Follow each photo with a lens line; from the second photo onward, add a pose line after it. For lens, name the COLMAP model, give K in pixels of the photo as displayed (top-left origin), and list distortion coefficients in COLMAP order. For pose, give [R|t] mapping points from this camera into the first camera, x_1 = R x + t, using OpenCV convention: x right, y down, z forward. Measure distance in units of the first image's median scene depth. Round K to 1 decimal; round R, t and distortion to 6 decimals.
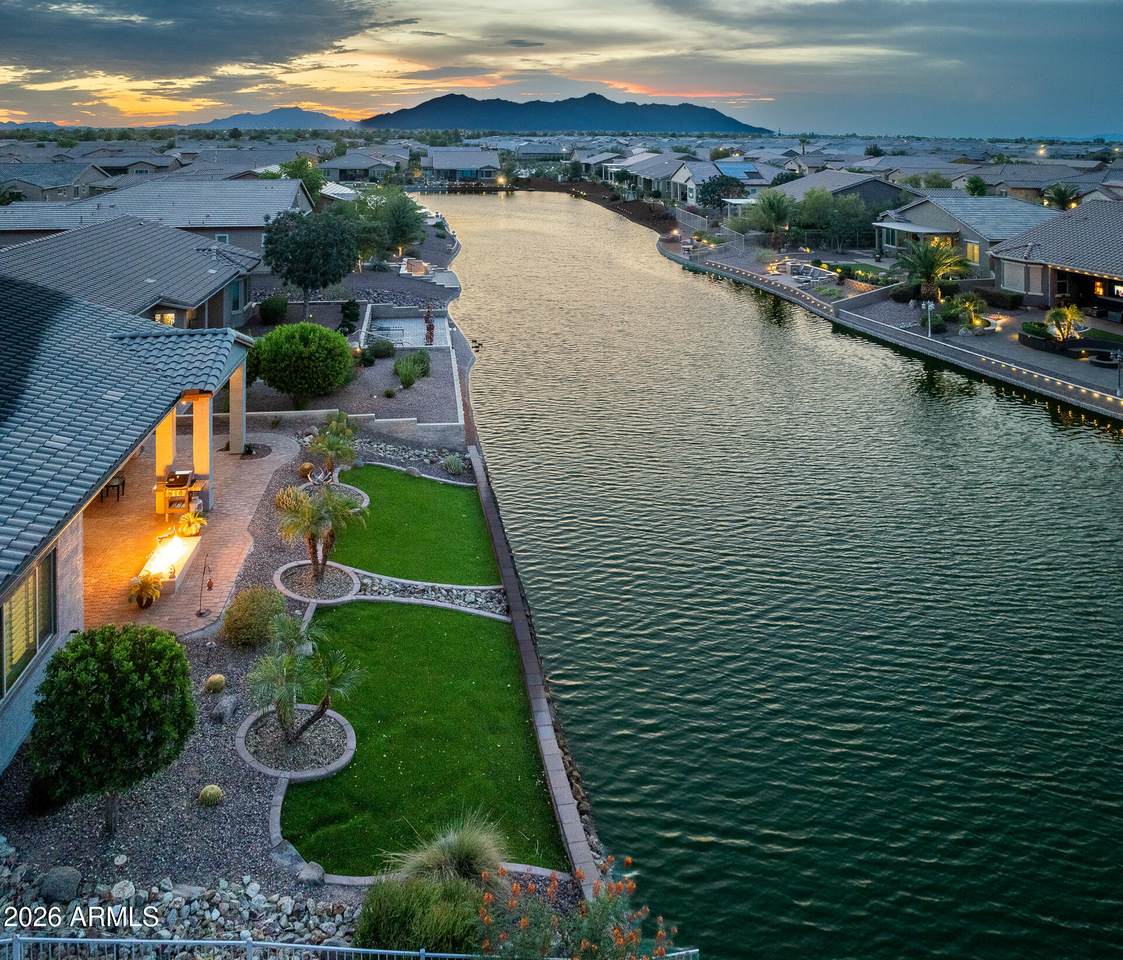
lens RADIAL K [[1195.6, 0, 561.9], [0, 1195.6, 480.2], [0, 0, 1]] dist [0.007300, 0.000000]
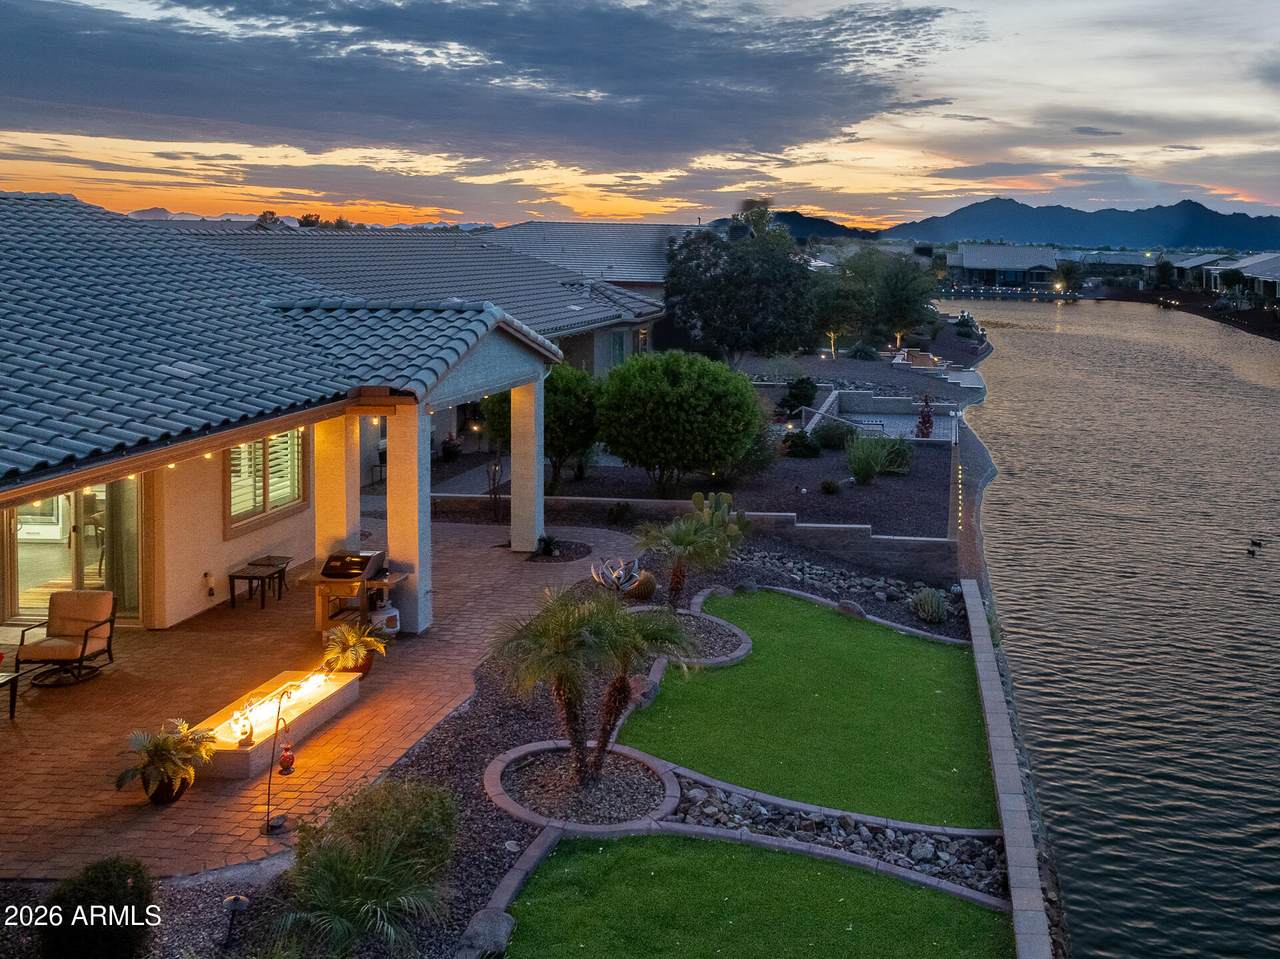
lens RADIAL K [[1474.8, 0, 640.5], [0, 1474.8, 478.7], [0, 0, 1]] dist [-0.032413, 0.000000]
pose [[0.945763, 0.005088, -0.324817, 0.002309], [-0.053564, 0.988634, -0.140474, 0.022550], [0.320410, 0.150254, 0.935287, 0.219562]]
